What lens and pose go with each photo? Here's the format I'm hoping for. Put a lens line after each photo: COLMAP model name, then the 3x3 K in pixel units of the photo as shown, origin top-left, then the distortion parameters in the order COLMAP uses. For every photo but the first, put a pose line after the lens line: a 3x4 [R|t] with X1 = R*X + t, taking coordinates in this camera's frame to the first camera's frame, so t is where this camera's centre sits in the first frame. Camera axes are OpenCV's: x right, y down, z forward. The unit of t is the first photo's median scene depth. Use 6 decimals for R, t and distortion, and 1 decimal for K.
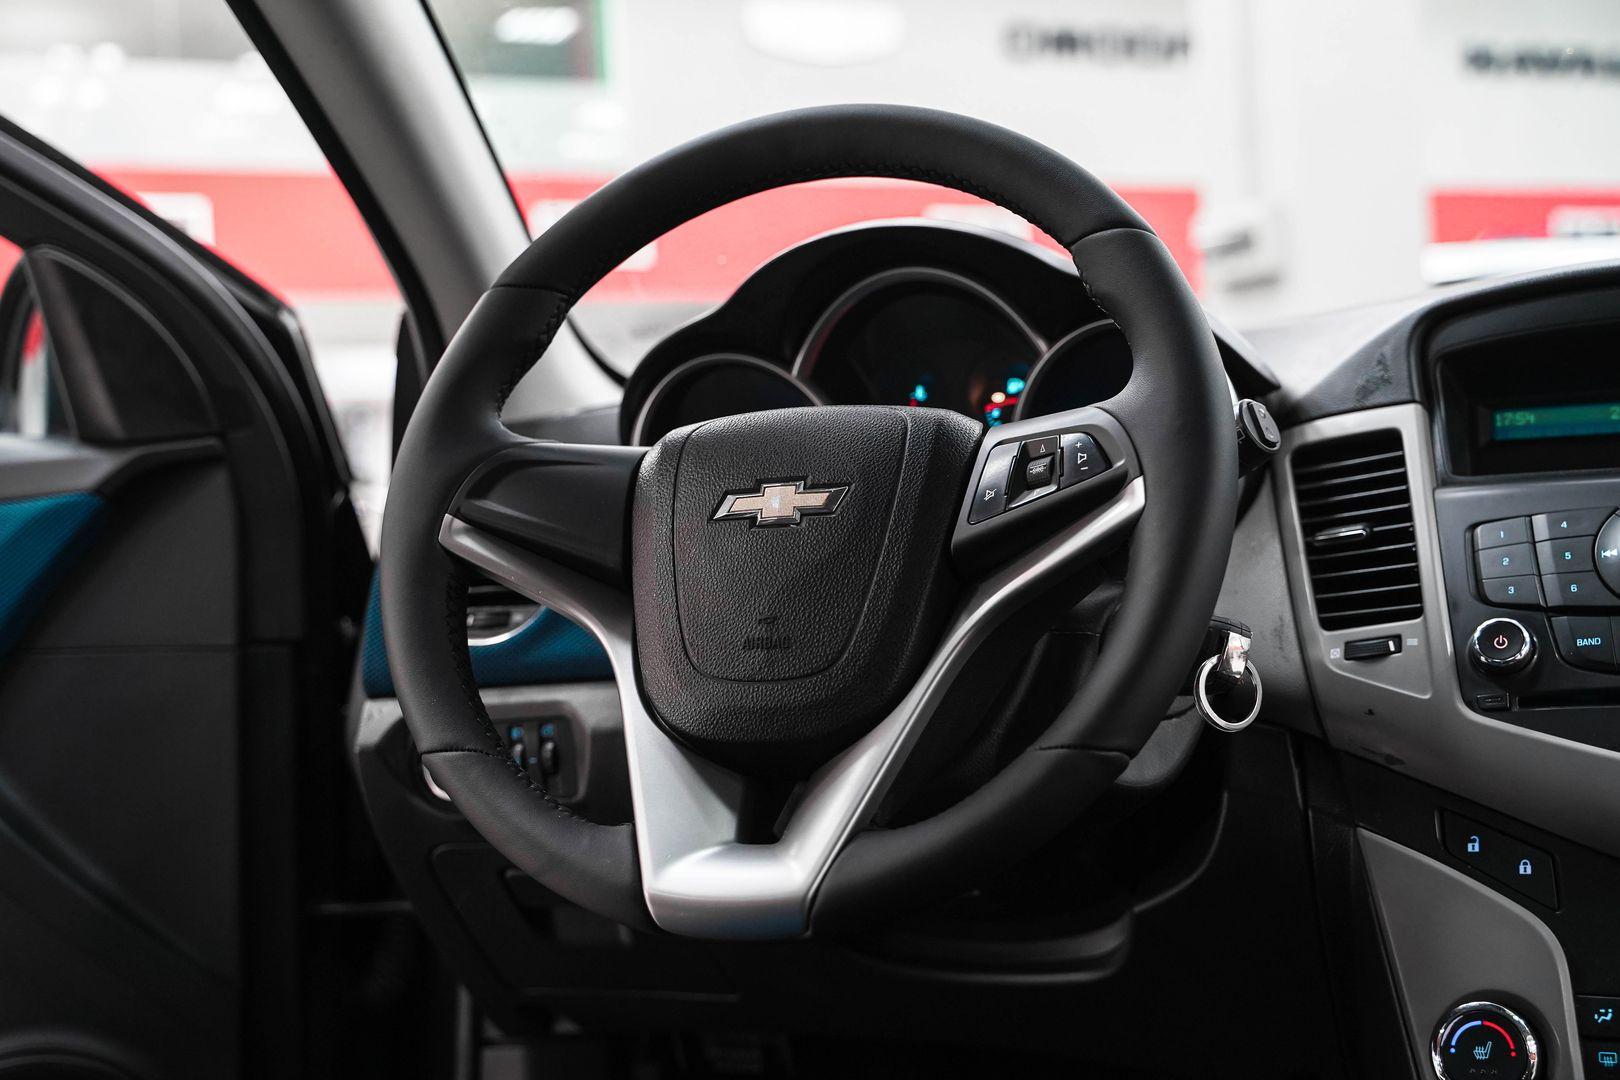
lens RADIAL K [[2080.7, 0, 788.9], [0, 2080.7, 481.9], [0, 0, 1]] dist [0.001118, 0.039565]
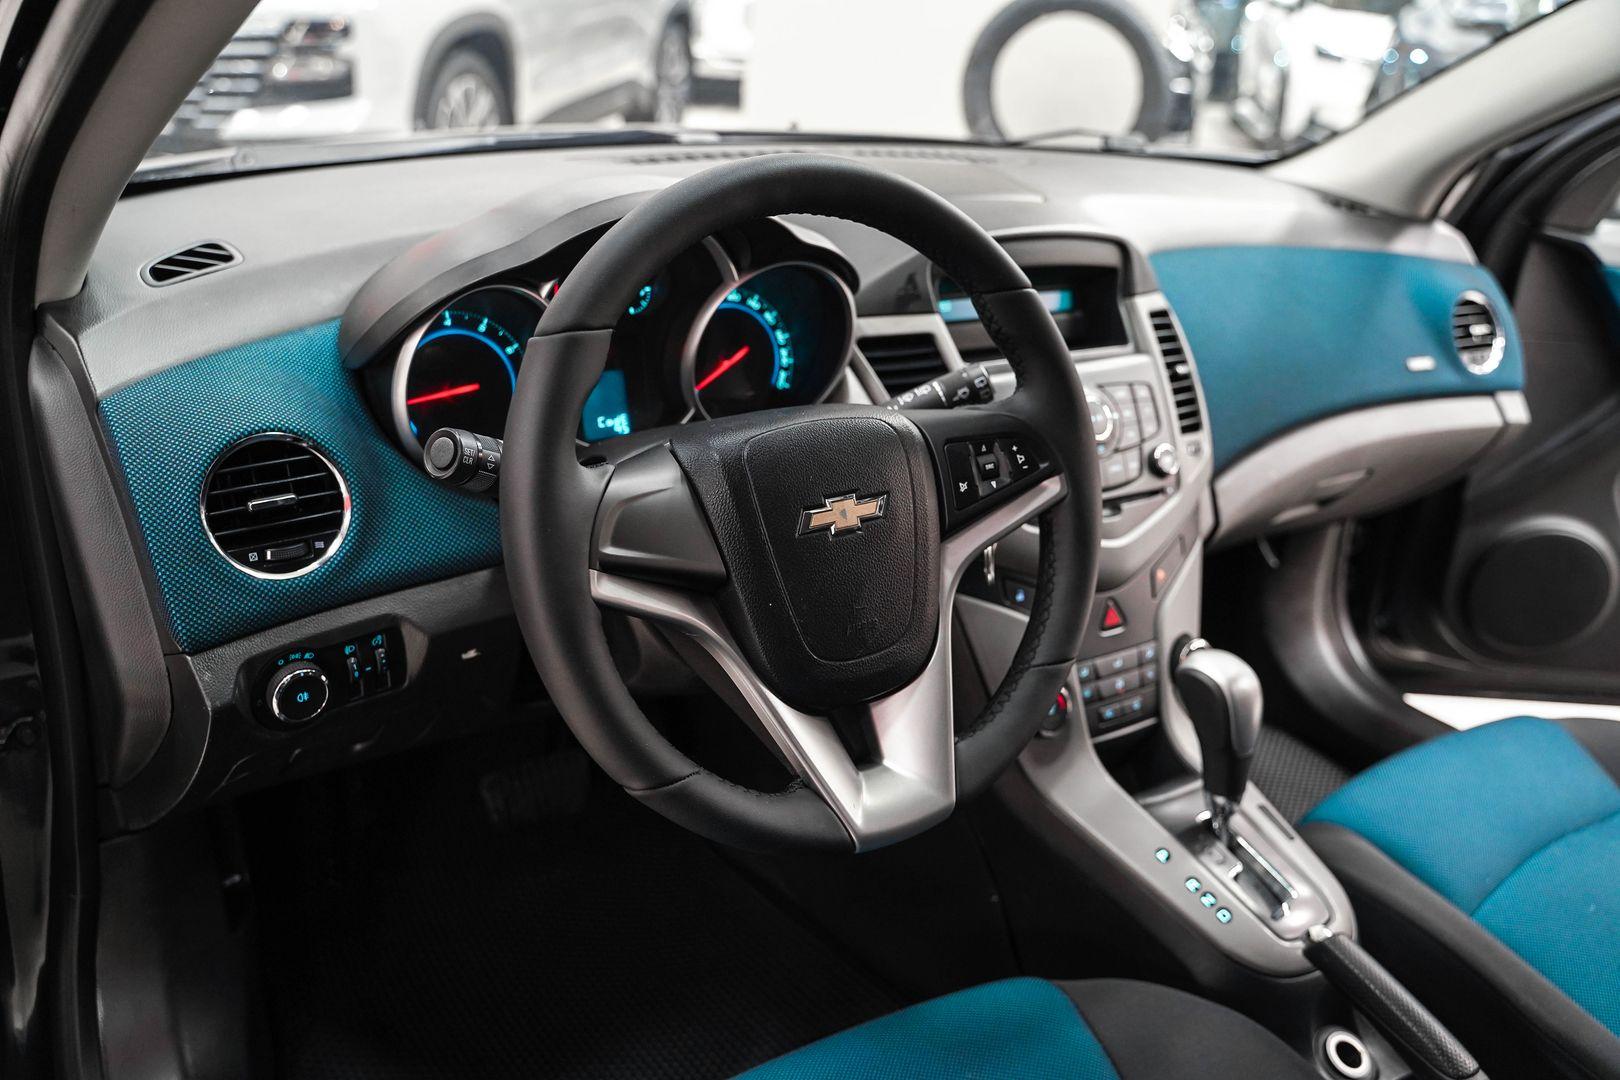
lens RADIAL K [[1323.3, 0, 810.0], [0, 1323.3, 540.0], [0, 0, 1]] dist [-0.120393, 0.094253]
pose [[0.562324, -0.248941, 0.788556, -0.630560], [-0.120339, 0.918822, 0.375879, -0.265473], [-0.818114, -0.306260, 0.486719, 0.584764]]
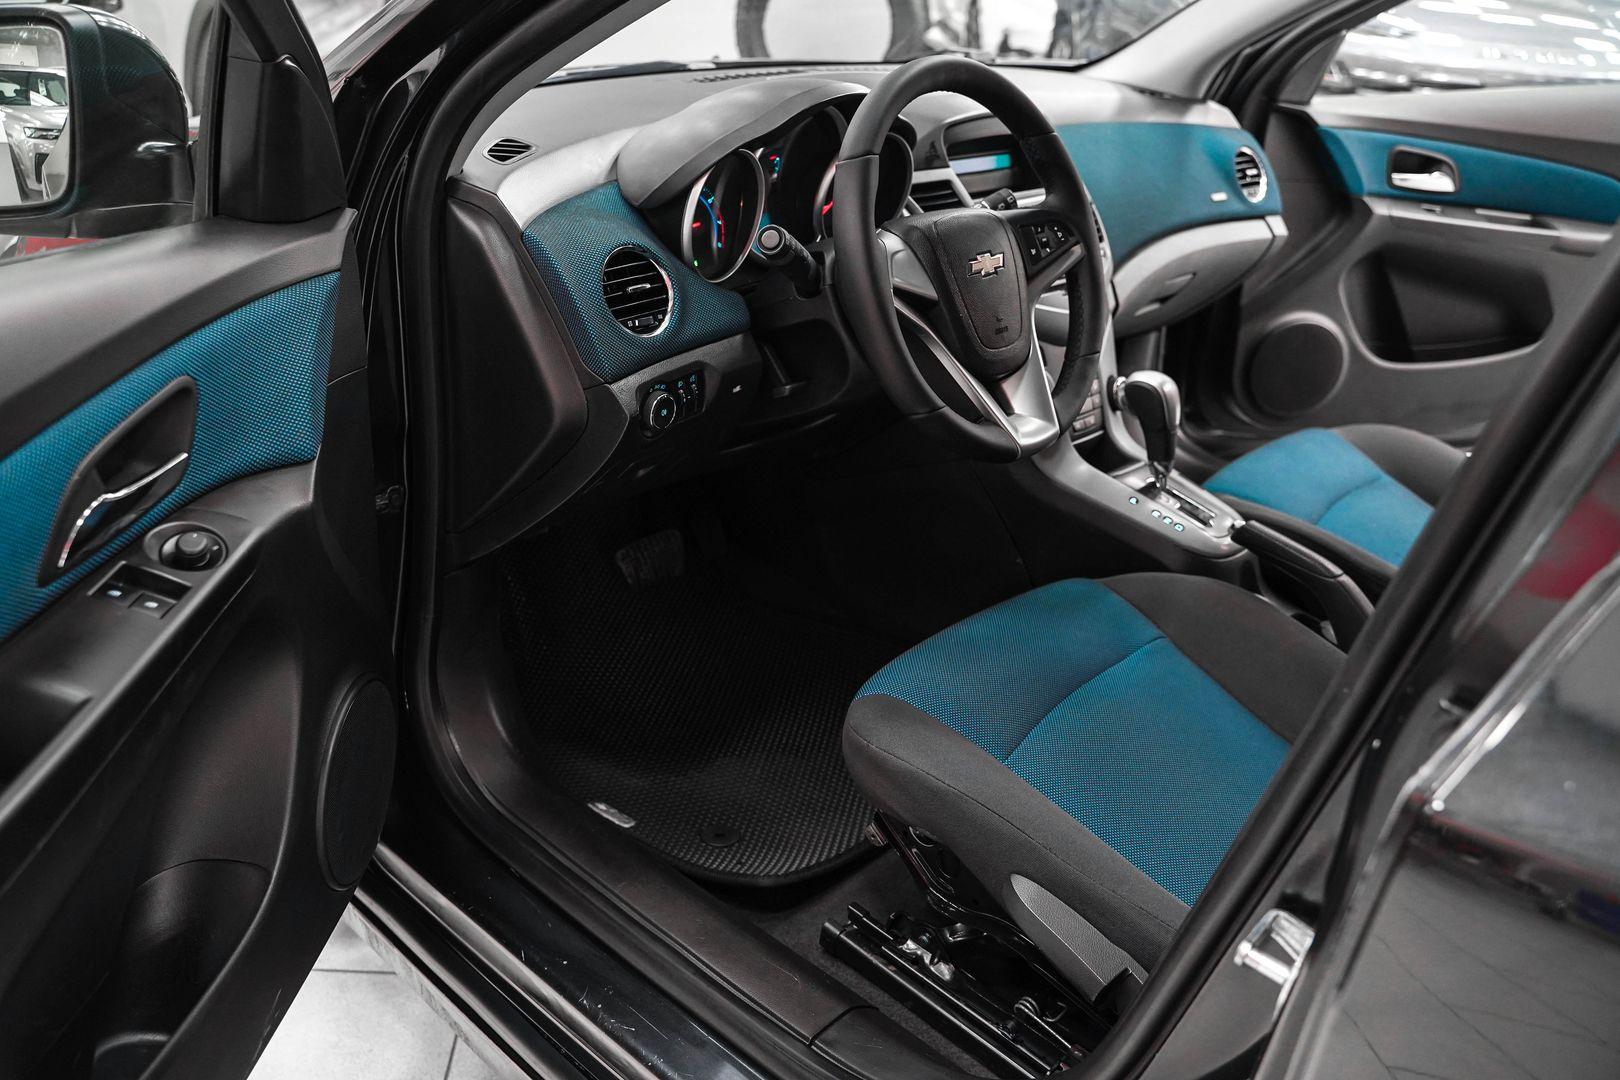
lens RADIAL K [[1323.3, 0, 810.0], [0, 1323.3, 540.0], [0, 0, 1]] dist [-0.120393, 0.094253]
pose [[0.355132, -0.334759, 0.872822, -1.302550], [-0.088057, 0.917552, 0.387743, -0.233585], [-0.930660, -0.214558, 0.296374, 0.662443]]
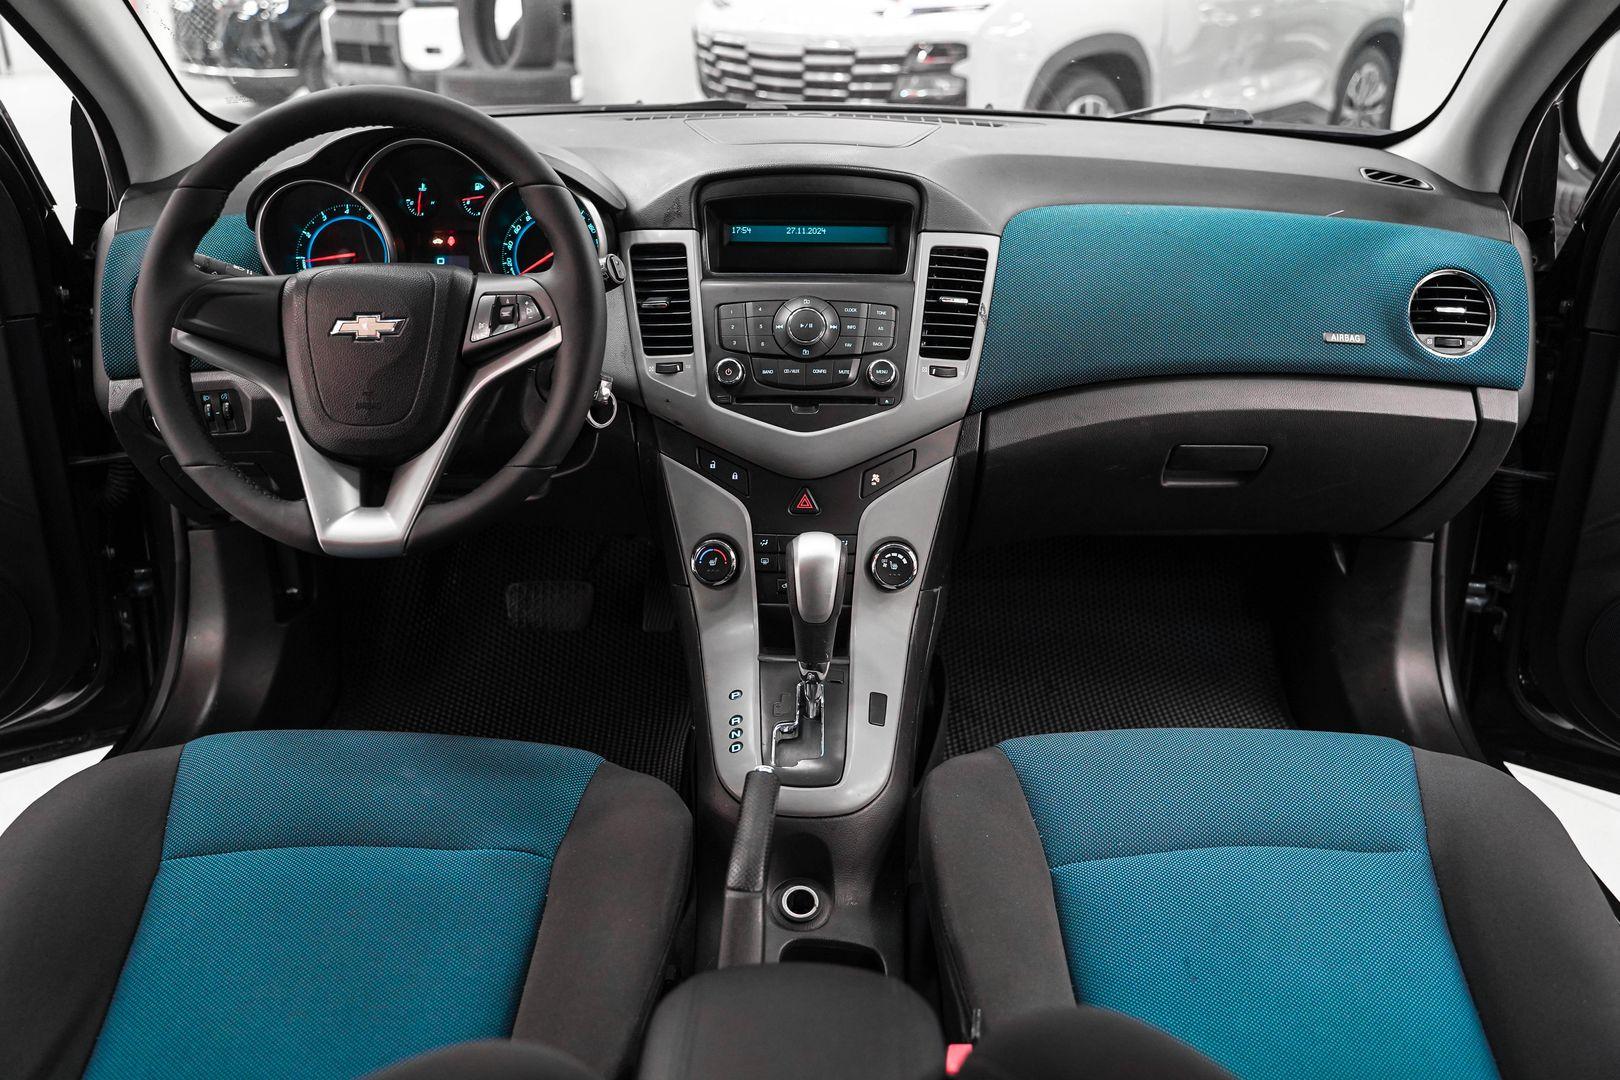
lens RADIAL K [[1328.7, 0, 810.0], [0, 1328.7, 540.0], [0, 0, 1]] dist [-0.081599, 0.003939]
pose [[0.930969, -0.093446, 0.352938, -0.065960], [-0.060891, 0.913412, 0.402456, -0.301077], [-0.359986, -0.396164, 0.844668, -0.215521]]
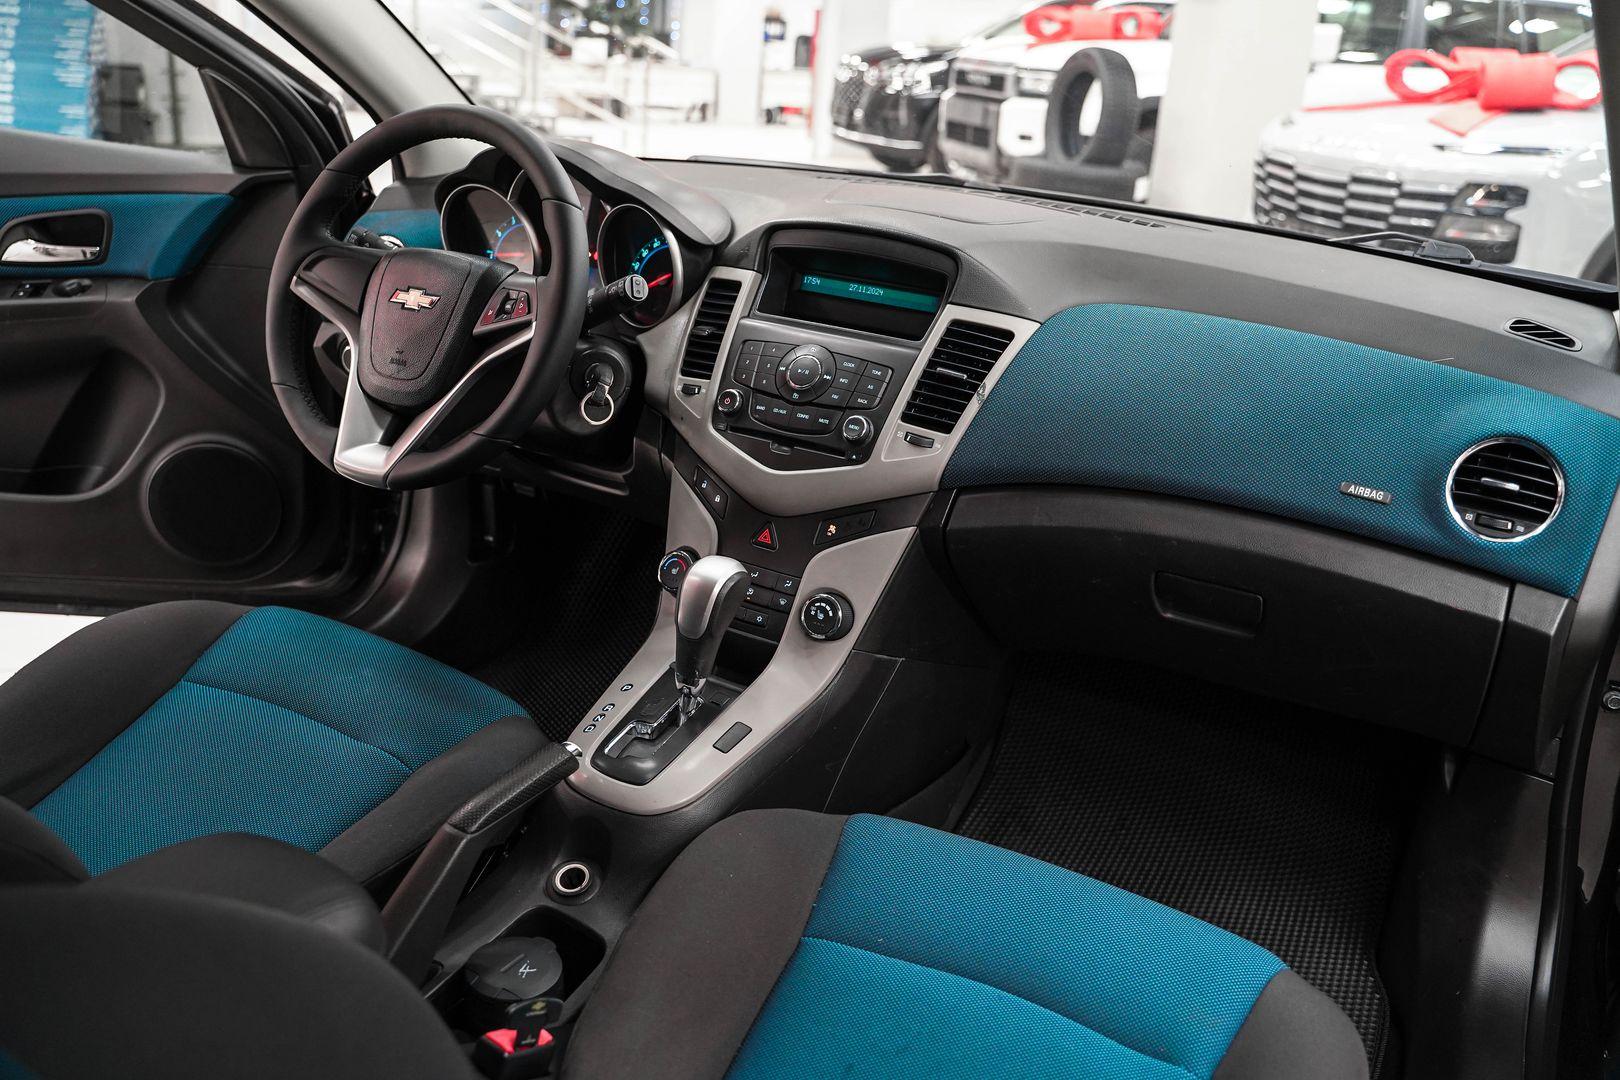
lens RADIAL K [[1323.3, 0, 810.0], [0, 1323.3, 540.0], [0, 0, 1]] dist [-0.120393, 0.094253]
pose [[0.984303, 0.158055, -0.078526, 0.547746], [-0.117355, 0.918474, 0.377668, -0.321950], [0.131816, -0.362525, 0.922605, -0.339485]]
